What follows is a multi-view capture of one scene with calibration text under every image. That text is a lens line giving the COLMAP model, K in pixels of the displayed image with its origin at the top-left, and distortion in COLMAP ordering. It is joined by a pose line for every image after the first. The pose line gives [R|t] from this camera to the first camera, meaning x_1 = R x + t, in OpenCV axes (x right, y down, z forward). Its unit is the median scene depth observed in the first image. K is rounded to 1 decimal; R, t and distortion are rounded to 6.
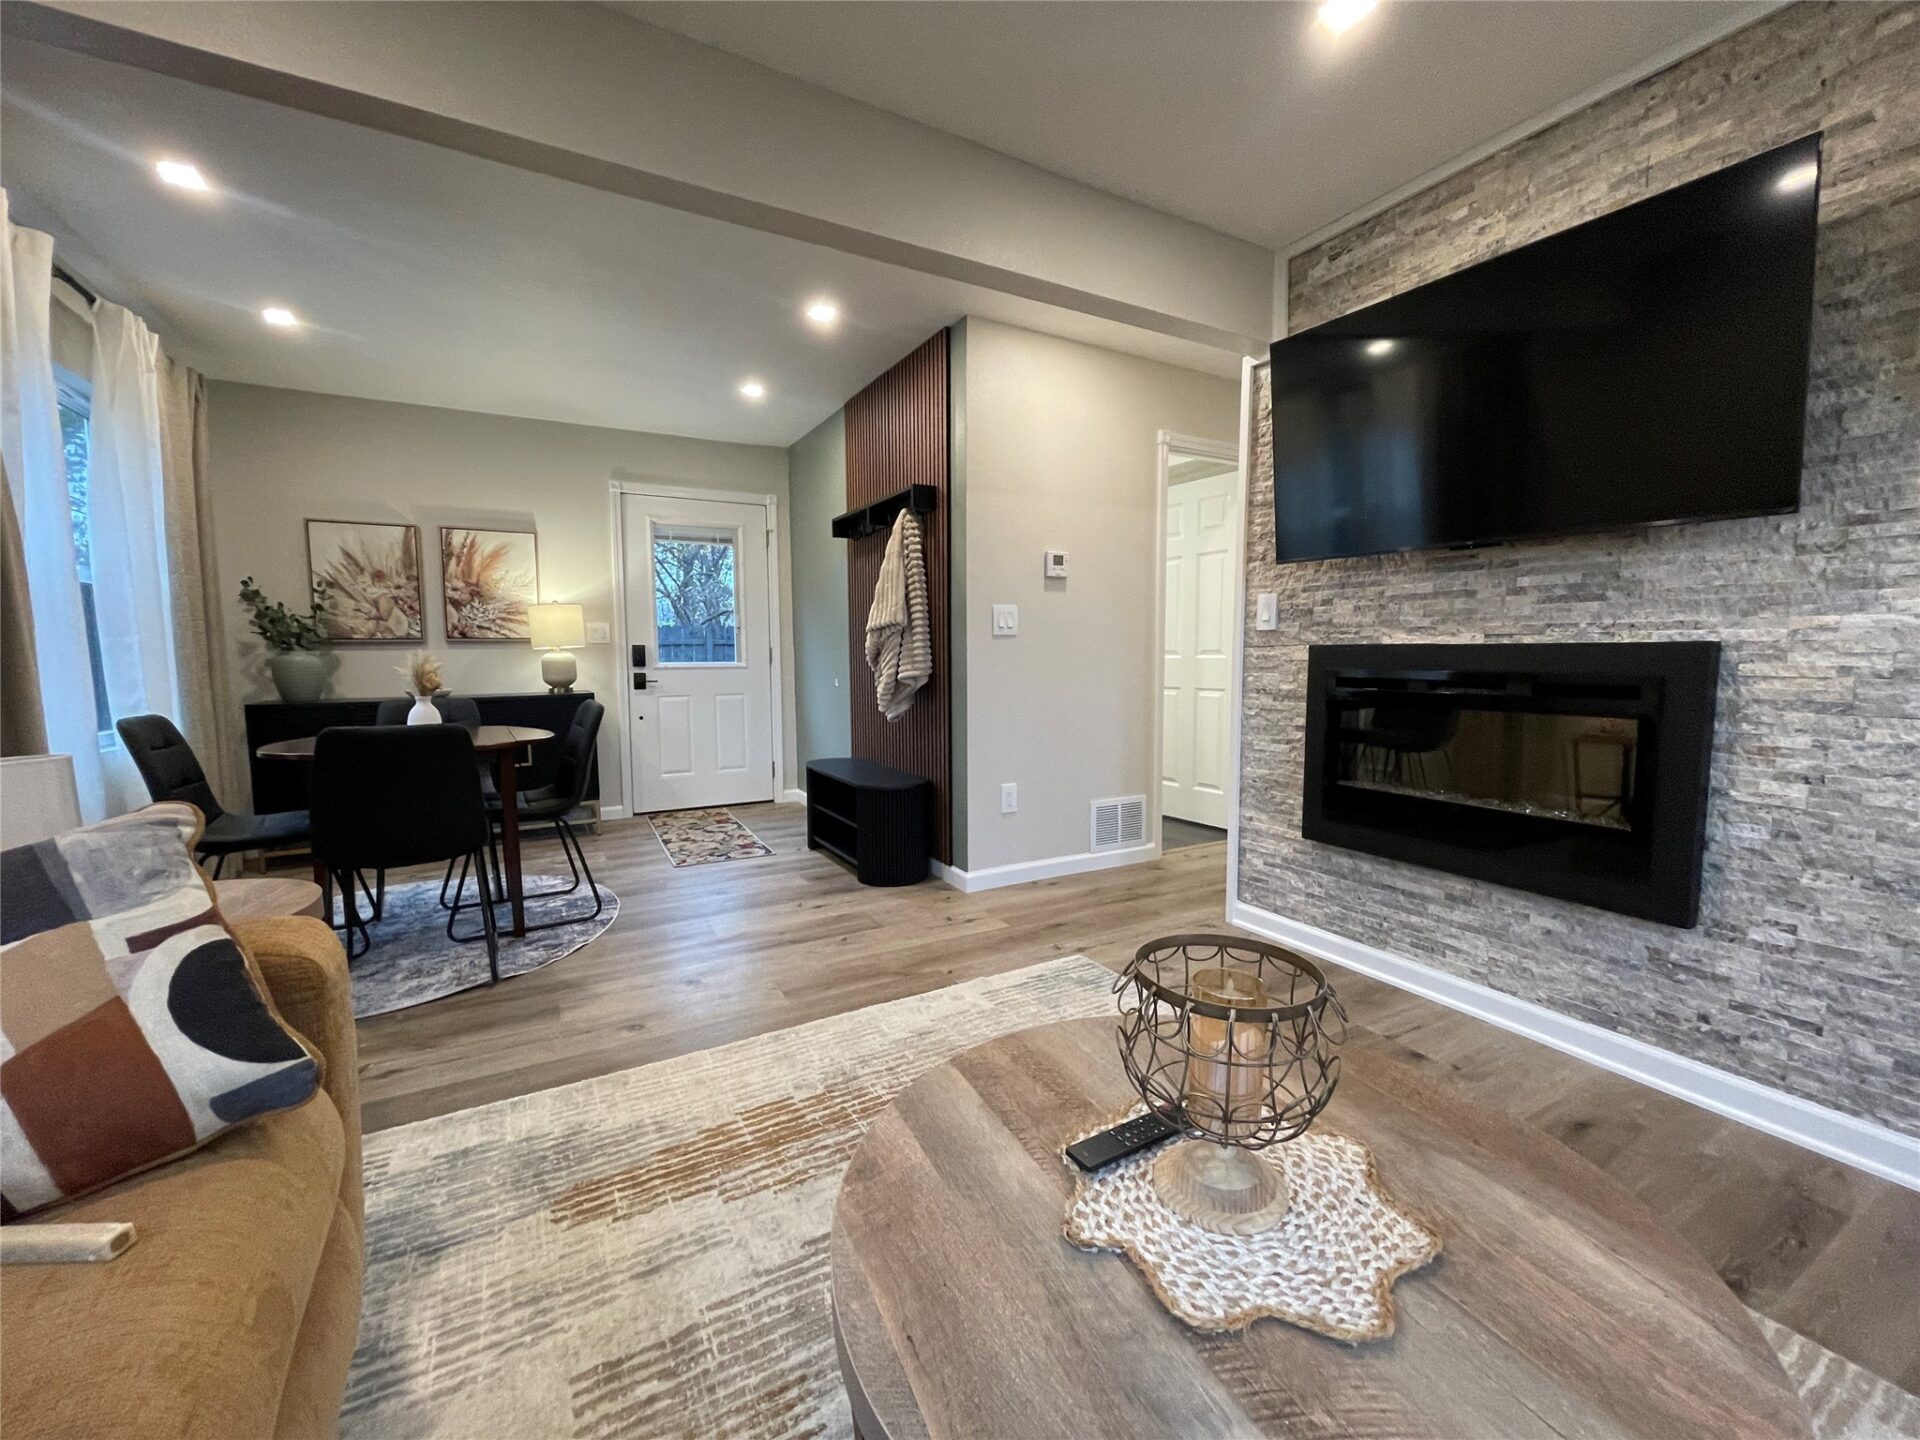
lens RADIAL K [[778.6, 0, 957.4], [0, 778.6, 719.6], [0, 0, 1]] dist [-0.004604, 0.000956]
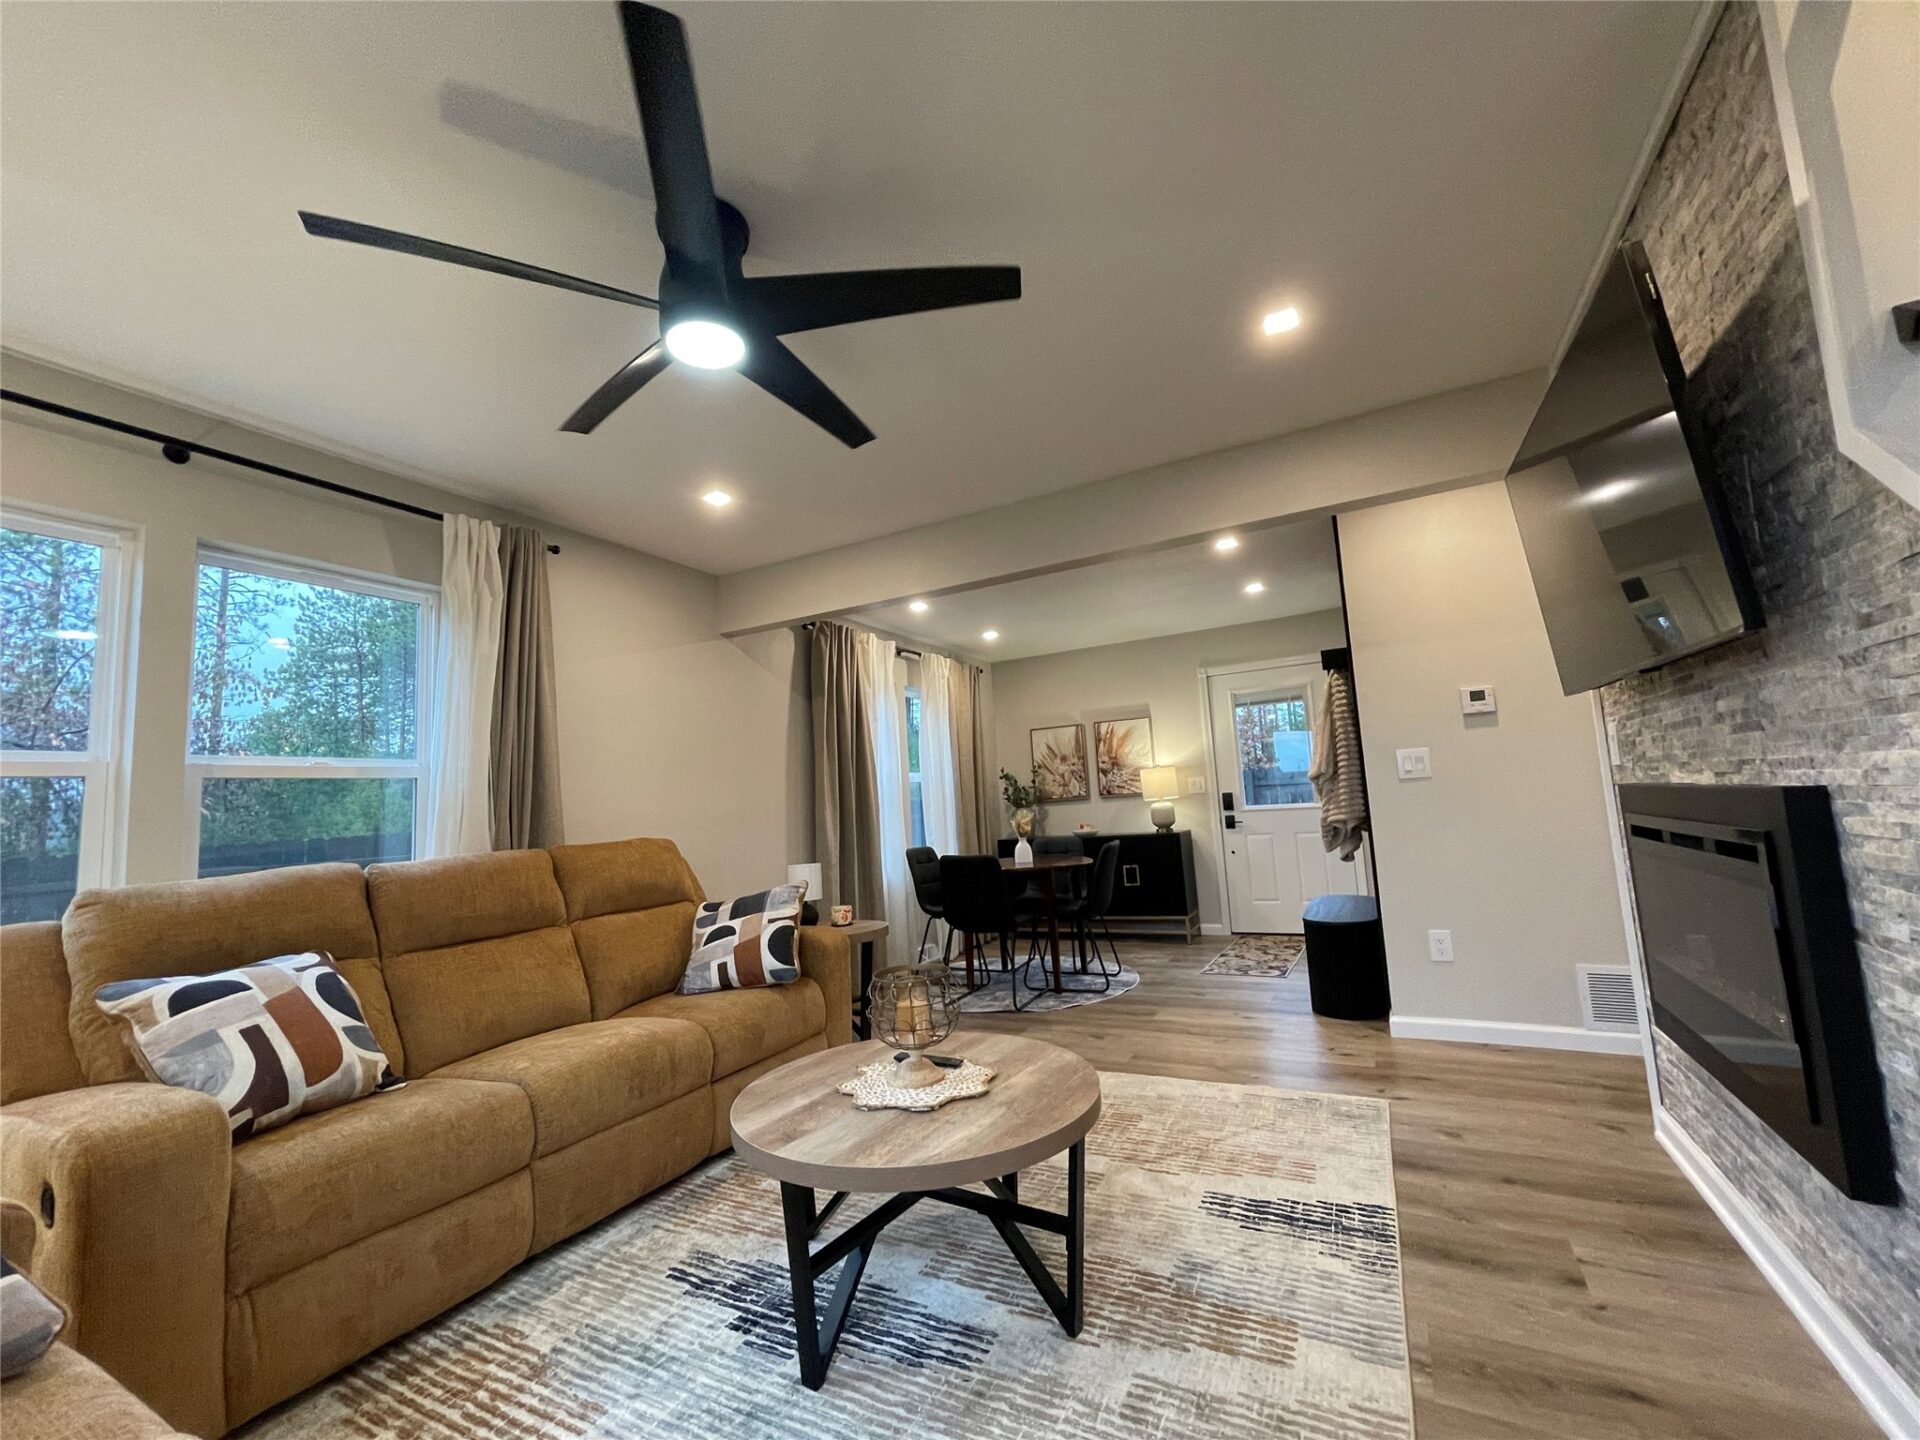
lens RADIAL K [[778.6, 0, 958.6], [0, 778.6, 719.8], [0, 0, 1]] dist [-0.004604, 0.000956]
pose [[0.537581, -0.119580, -0.834690, 0.585362], [-0.018715, 0.987957, -0.153591, -0.016997], [0.843004, 0.098189, 0.528869, -0.042577]]
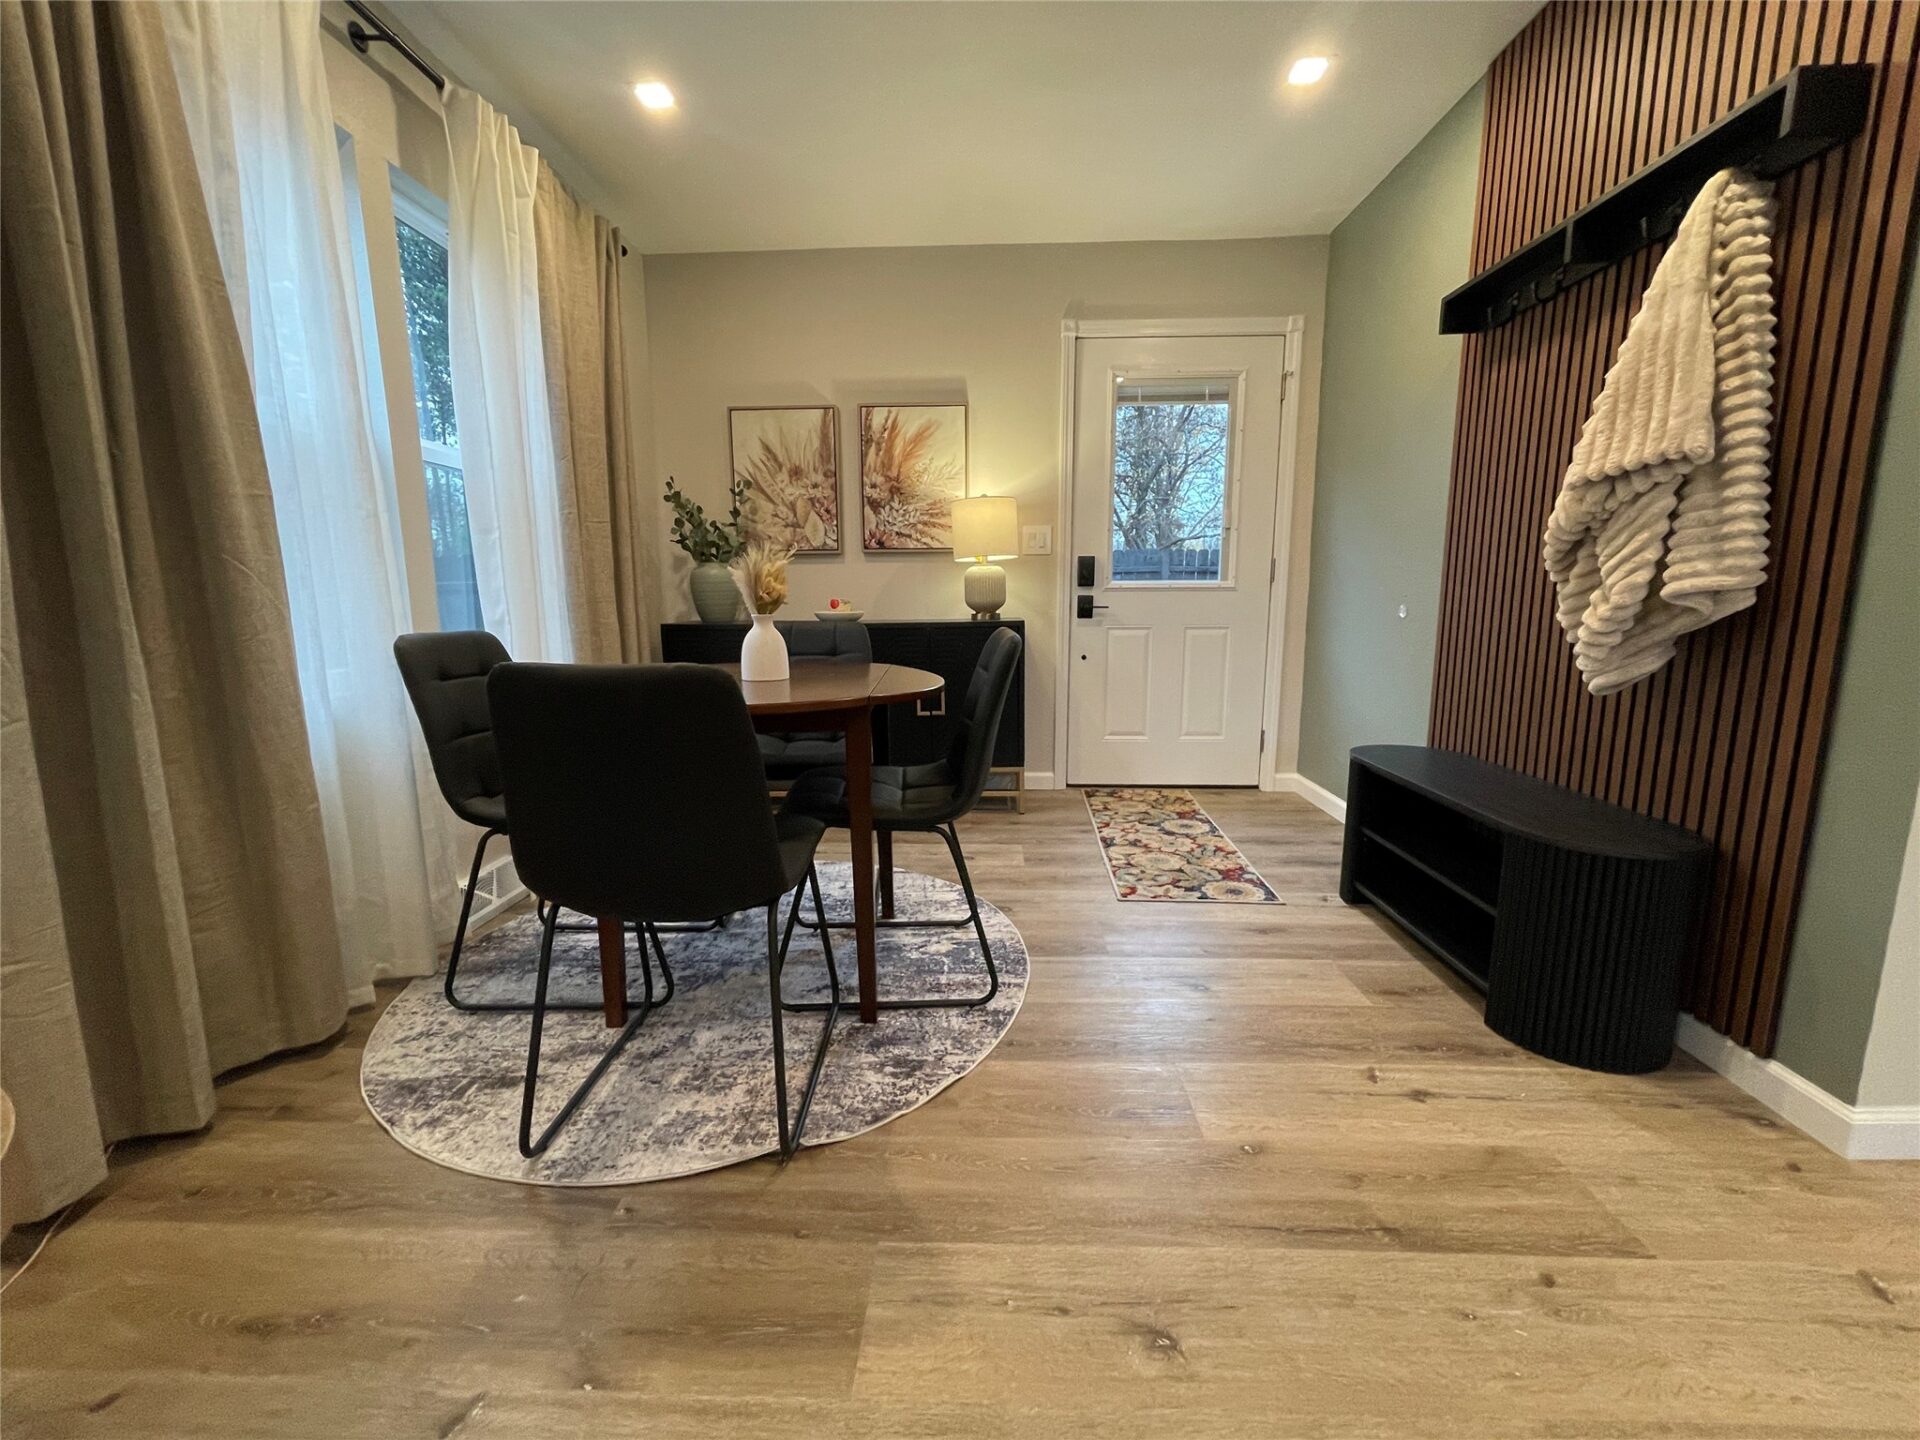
lens RADIAL K [[778.6, 0, 959.6], [0, 778.6, 720.0], [0, 0, 1]] dist [-0.004604, 0.000956]
pose [[0.853170, 0.085336, -0.514605, -0.178962], [-0.044603, 0.994849, 0.091026, -0.007196], [0.519722, -0.054708, 0.852582, 0.448219]]
